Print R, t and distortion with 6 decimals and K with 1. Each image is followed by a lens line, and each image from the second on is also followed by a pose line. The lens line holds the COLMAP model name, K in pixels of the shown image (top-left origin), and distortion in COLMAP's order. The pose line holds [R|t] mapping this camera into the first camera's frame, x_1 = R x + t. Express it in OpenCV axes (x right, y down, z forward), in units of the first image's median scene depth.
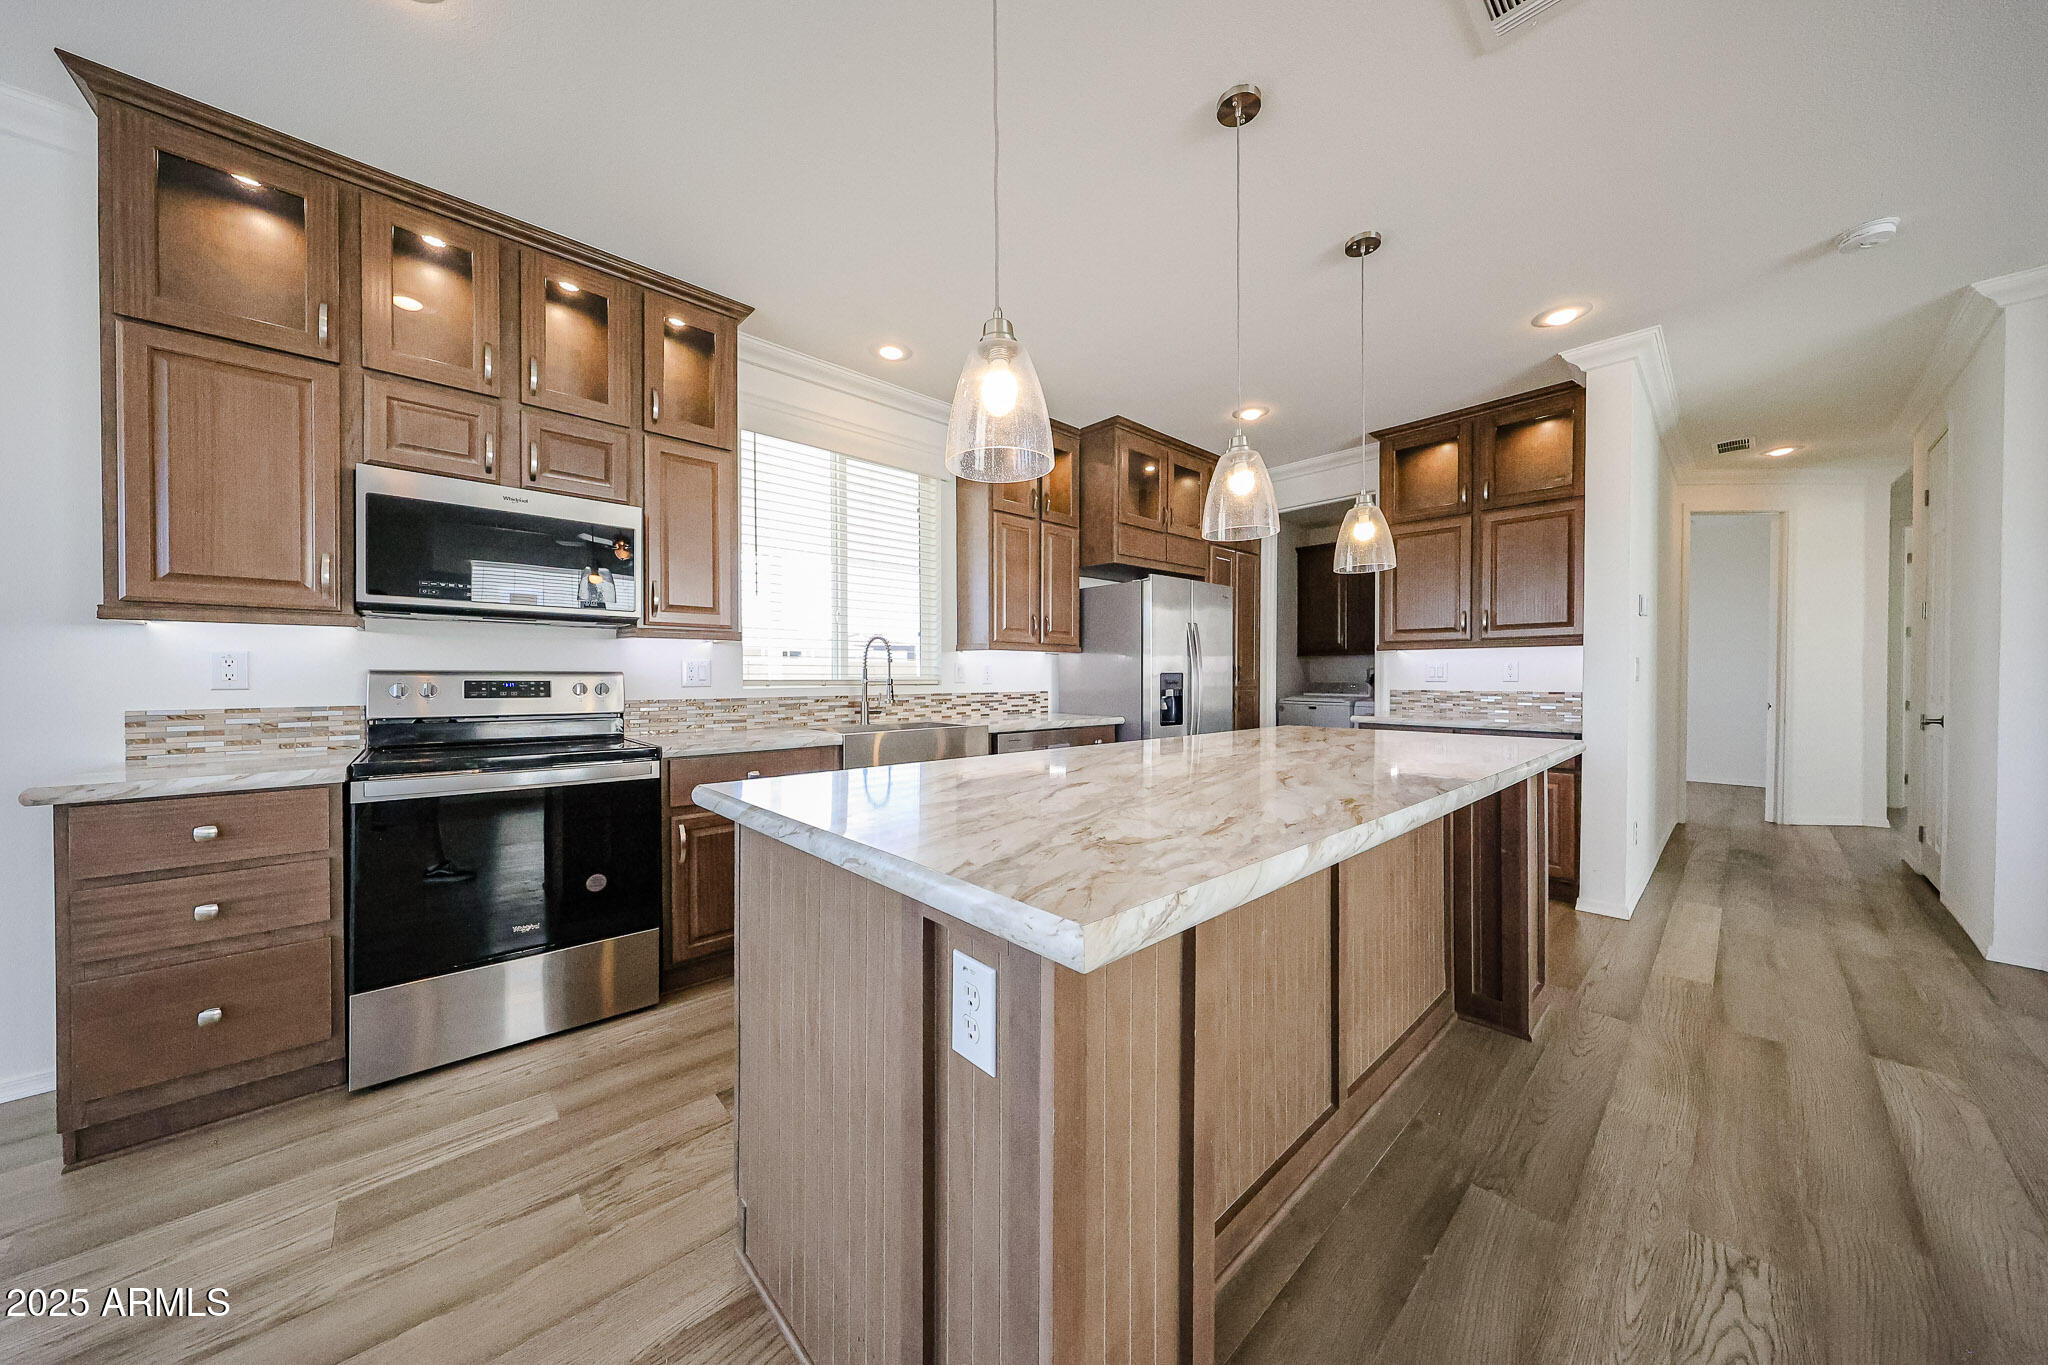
lens RADIAL K [[666.2, 0, 1024.0], [0, 666.2, 682.5], [0, 0, 1]] dist [0.000632, -0.000081]
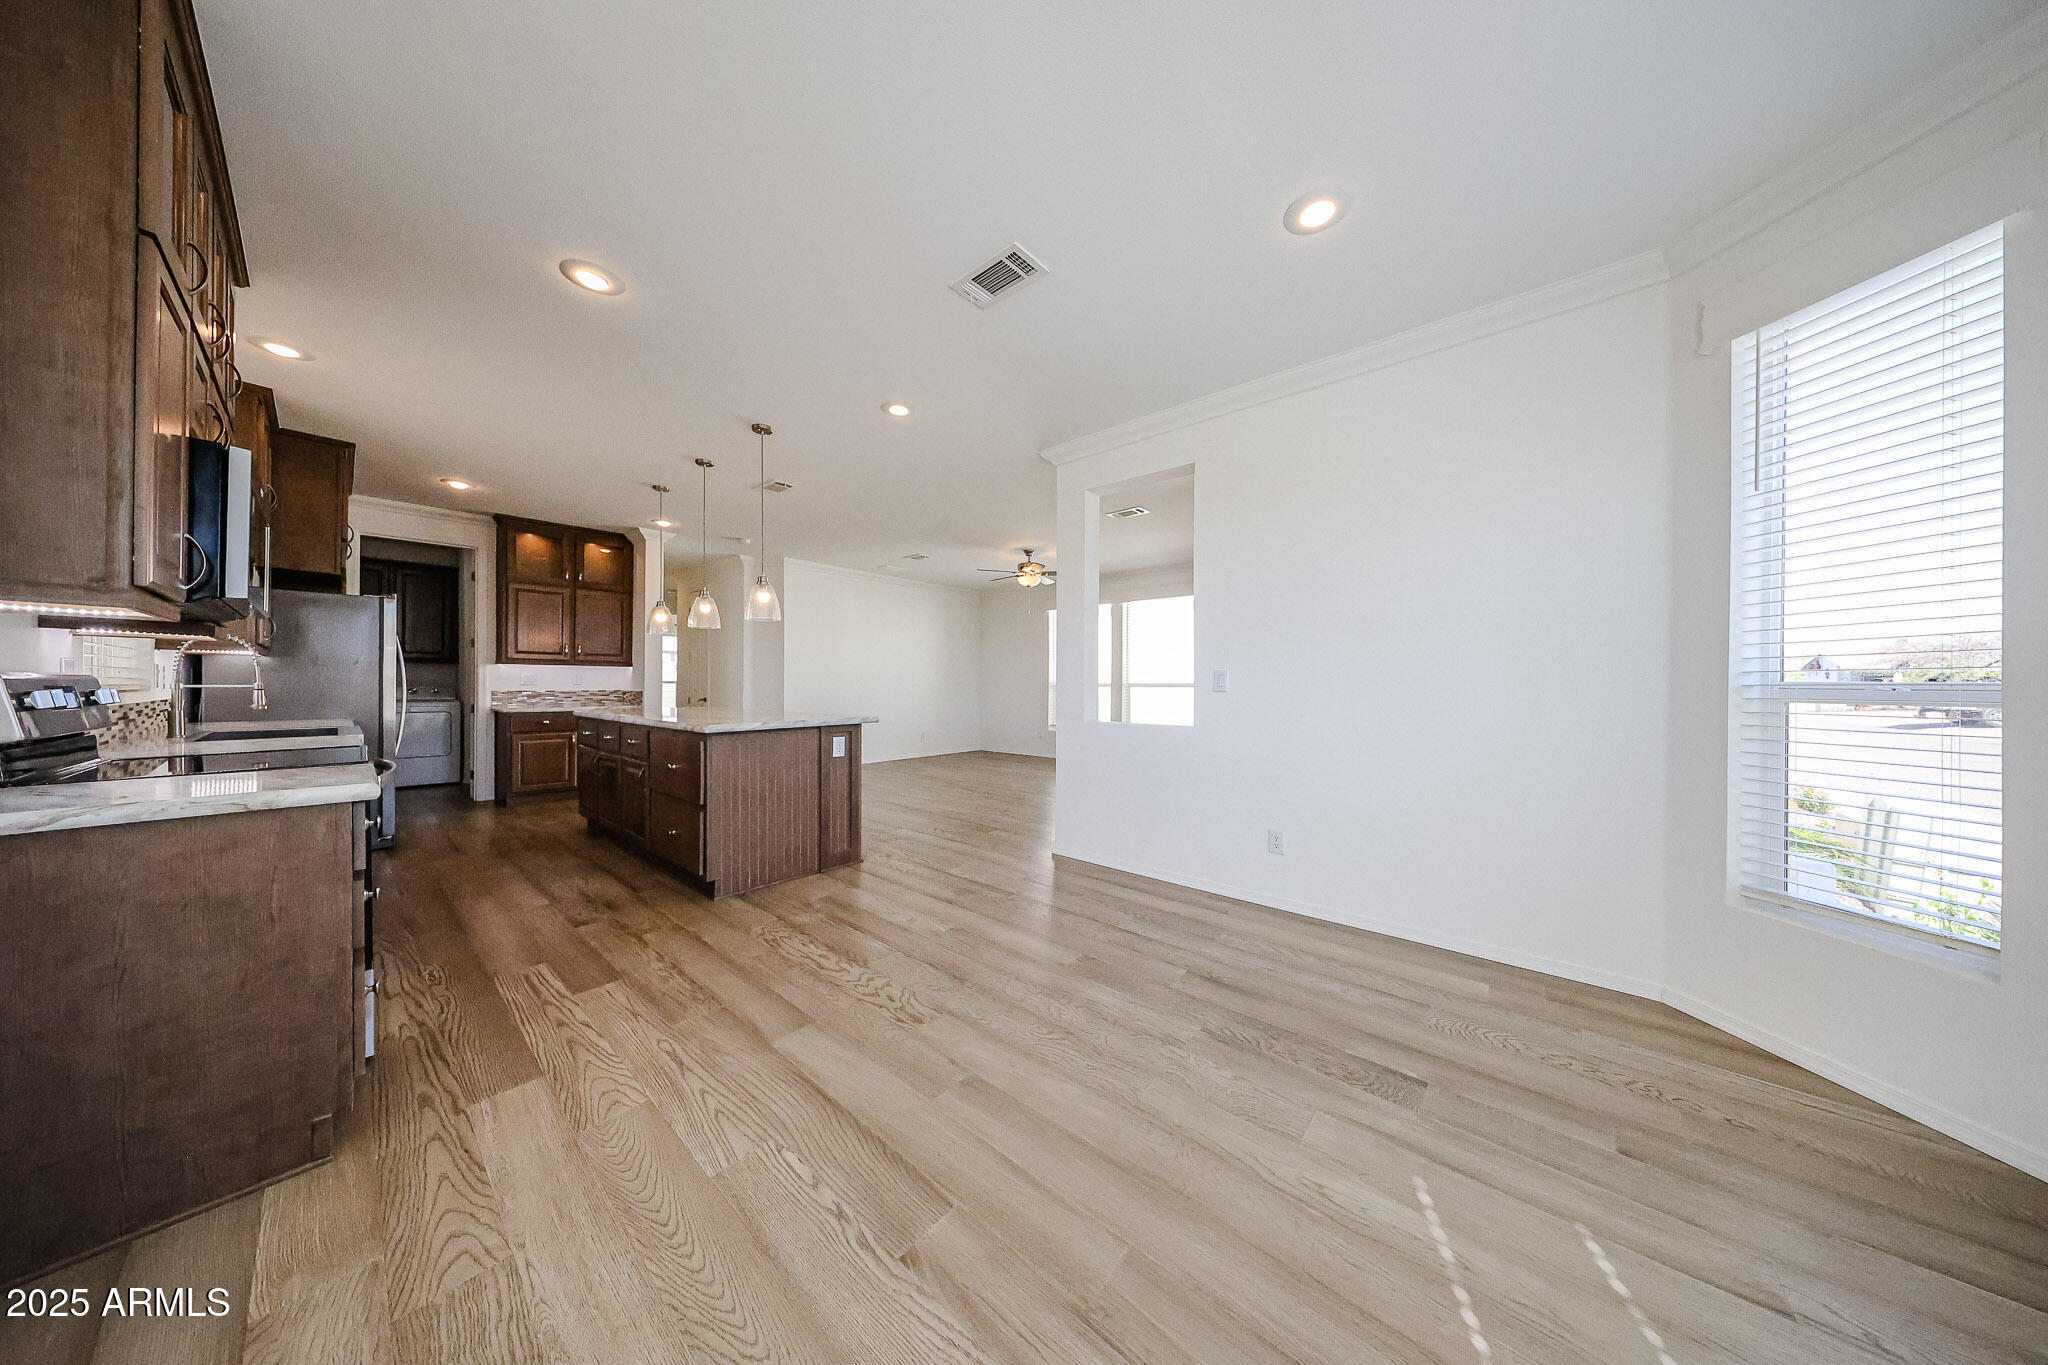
lens RADIAL K [[593.6, 0, 1024.0], [0, 593.6, 682.5], [0, 0, 1]] dist [-0.000035, -0.000005]
pose [[-0.118374, 0.001144, 0.992968, -1.095649], [0.005752, 0.999983, -0.000466, 0.000062], [-0.992952, 0.005656, -0.118379, 0.021885]]
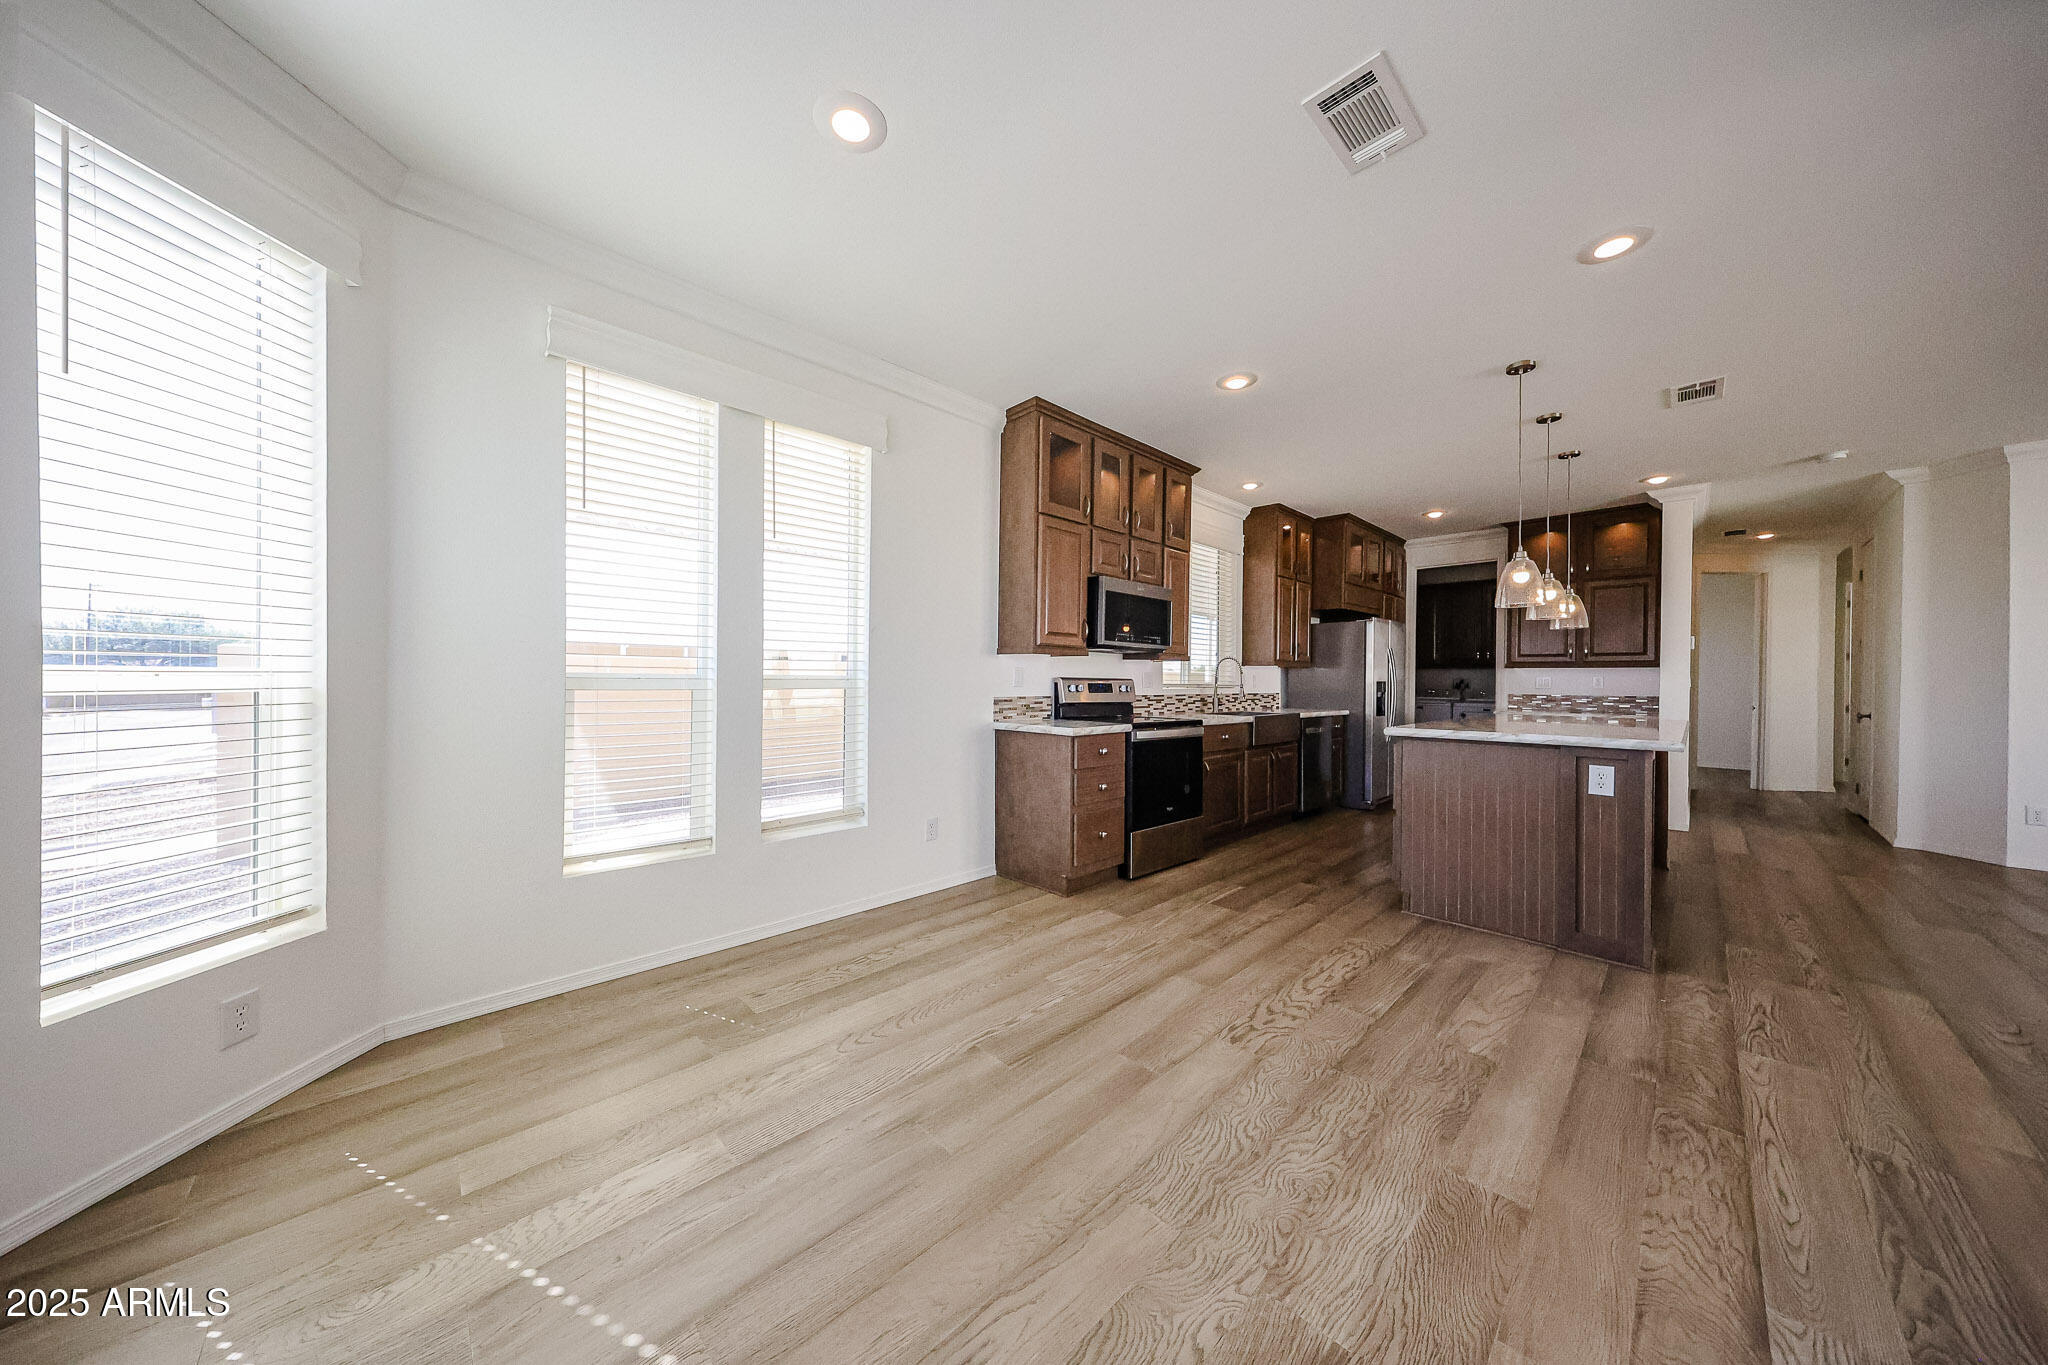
lens RADIAL K [[645.0, 0, 1024.0], [0, 645.0, 682.5], [0, 0, 1]] dist [0.001372, 0.000078]
pose [[0.999721, 0.009816, 0.021474, -0.719694], [-0.009689, 0.999935, -0.006009, 0.005413], [-0.021532, 0.005799, 0.999751, -0.531834]]
